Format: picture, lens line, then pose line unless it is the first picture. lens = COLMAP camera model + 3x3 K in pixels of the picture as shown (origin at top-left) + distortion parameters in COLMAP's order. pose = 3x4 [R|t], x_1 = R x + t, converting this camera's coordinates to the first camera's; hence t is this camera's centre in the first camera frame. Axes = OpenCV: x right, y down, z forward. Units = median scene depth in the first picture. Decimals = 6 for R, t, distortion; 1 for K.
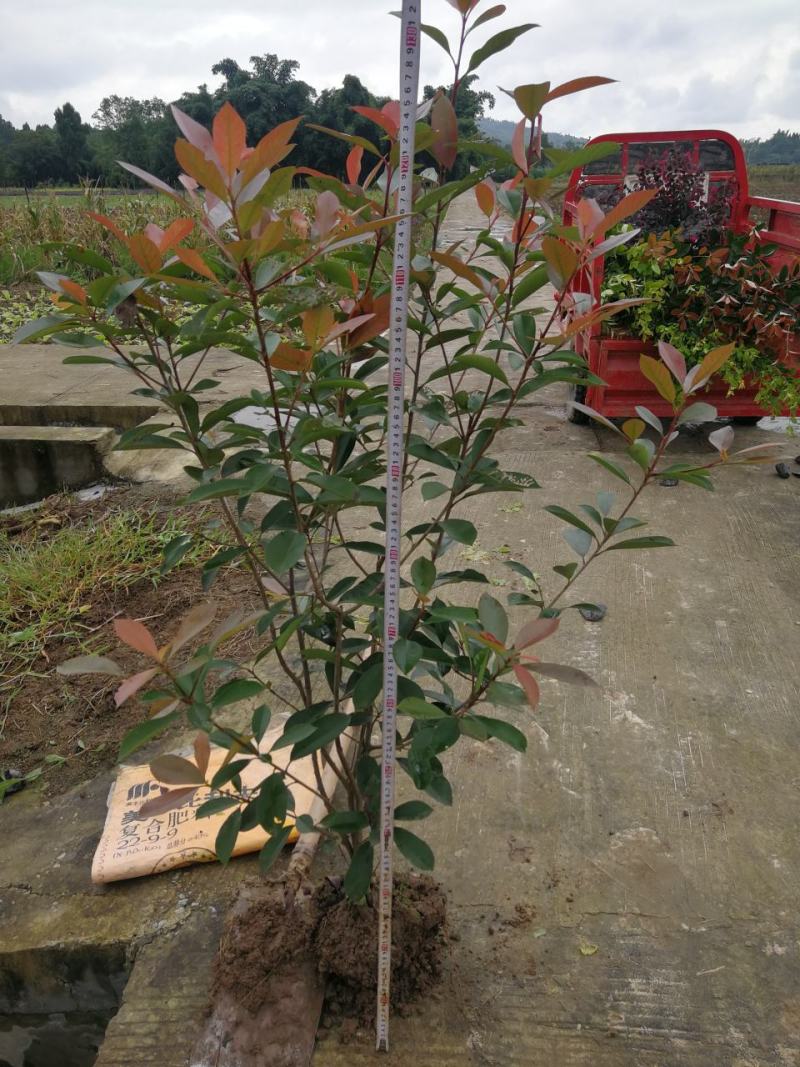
lens RADIAL K [[885.6, 0, 395.9], [0, 885.6, 527.3], [0, 0, 1]] dist [0.024198, -0.027203]
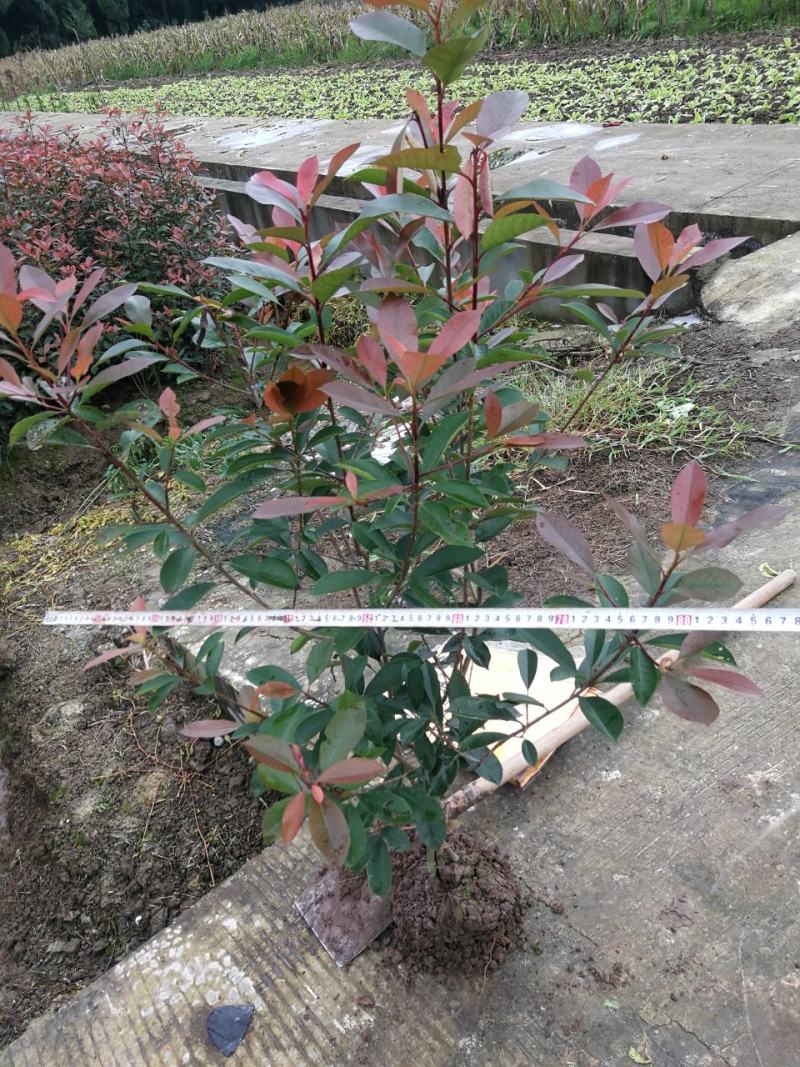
lens RADIAL K [[885.6, 0, 395.9], [0, 885.6, 527.3], [0, 0, 1]] dist [0.024198, -0.027203]
pose [[0.656016, 0.306596, -0.689668, 0.481506], [-0.106684, 0.942268, 0.317411, -0.265402], [0.747169, -0.134650, 0.650851, 0.293609]]
